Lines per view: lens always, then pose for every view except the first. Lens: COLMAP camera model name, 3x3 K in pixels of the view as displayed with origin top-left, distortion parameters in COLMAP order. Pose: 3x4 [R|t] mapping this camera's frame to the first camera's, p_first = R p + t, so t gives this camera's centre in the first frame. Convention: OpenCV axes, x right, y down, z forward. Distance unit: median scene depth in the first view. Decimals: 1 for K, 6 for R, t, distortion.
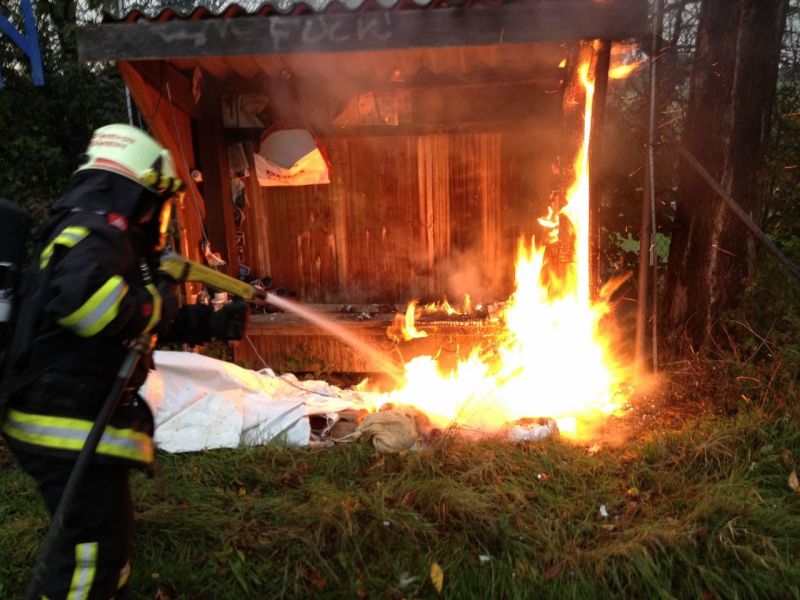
lens RADIAL K [[787.7, 0, 400.0], [0, 787.7, 300.0], [0, 0, 1]] dist [0.157486, -0.271775]
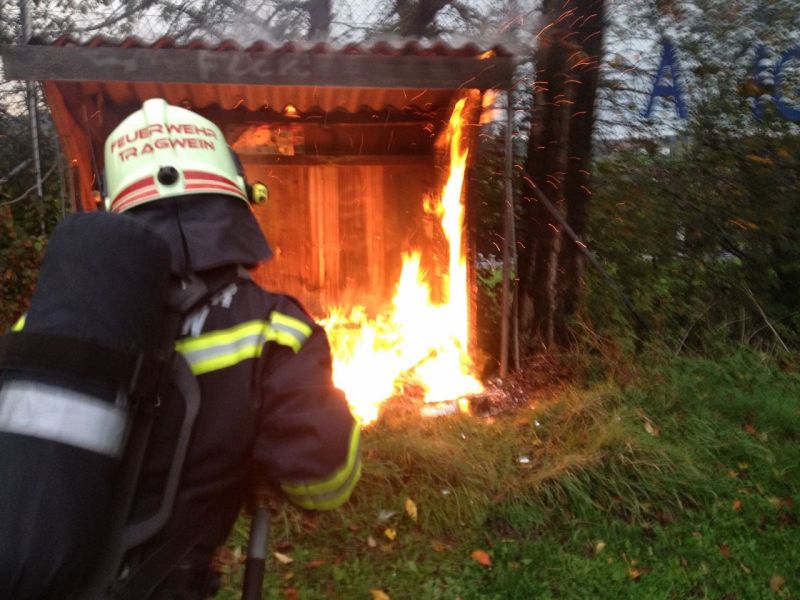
lens RADIAL K [[787.7, 0, 400.0], [0, 787.7, 300.0], [0, 0, 1]] dist [0.157486, -0.271775]
pose [[0.962033, -0.012648, 0.272639, -0.198379], [0.032105, 0.997235, -0.067025, 0.074536], [-0.271038, 0.073234, 0.959779, -0.116422]]
